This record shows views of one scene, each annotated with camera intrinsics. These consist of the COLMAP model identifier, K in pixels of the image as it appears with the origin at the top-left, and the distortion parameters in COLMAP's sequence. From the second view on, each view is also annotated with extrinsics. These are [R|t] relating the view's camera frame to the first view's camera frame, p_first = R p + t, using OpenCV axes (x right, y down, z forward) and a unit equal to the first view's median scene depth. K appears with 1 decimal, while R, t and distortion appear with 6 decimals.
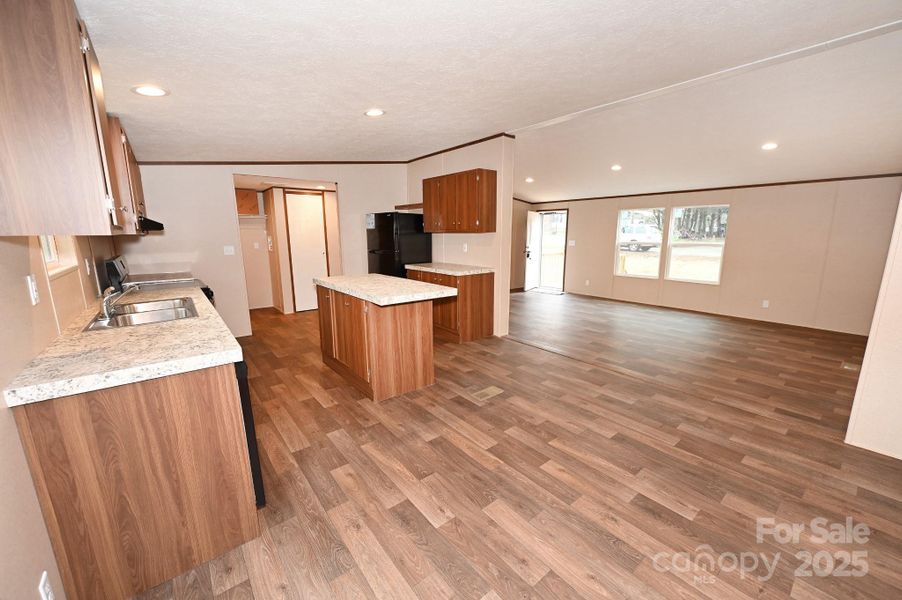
lens RADIAL K [[356.3, 0, 453.8], [0, 356.3, 301.3], [0, 0, 1]] dist [-0.008468, -0.000700]
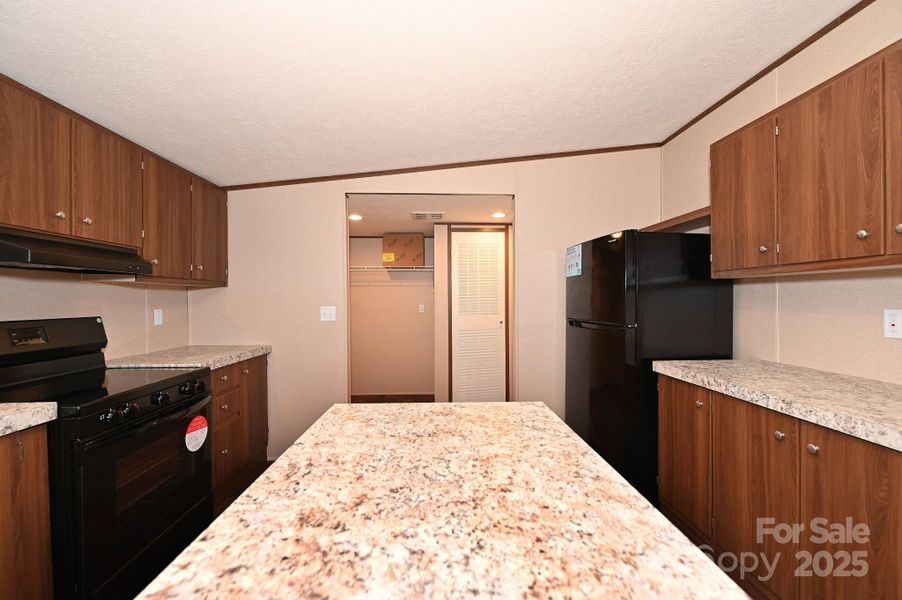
lens RADIAL K [[356.3, 0, 451.1], [0, 356.3, 302.8], [0, 0, 1]] dist [-0.008468, -0.000700]
pose [[0.805526, 0.005118, -0.592539, -0.100225], [-0.111996, 0.983255, -0.143760, -0.099934], [0.581881, 0.182164, 0.792610, 0.652045]]
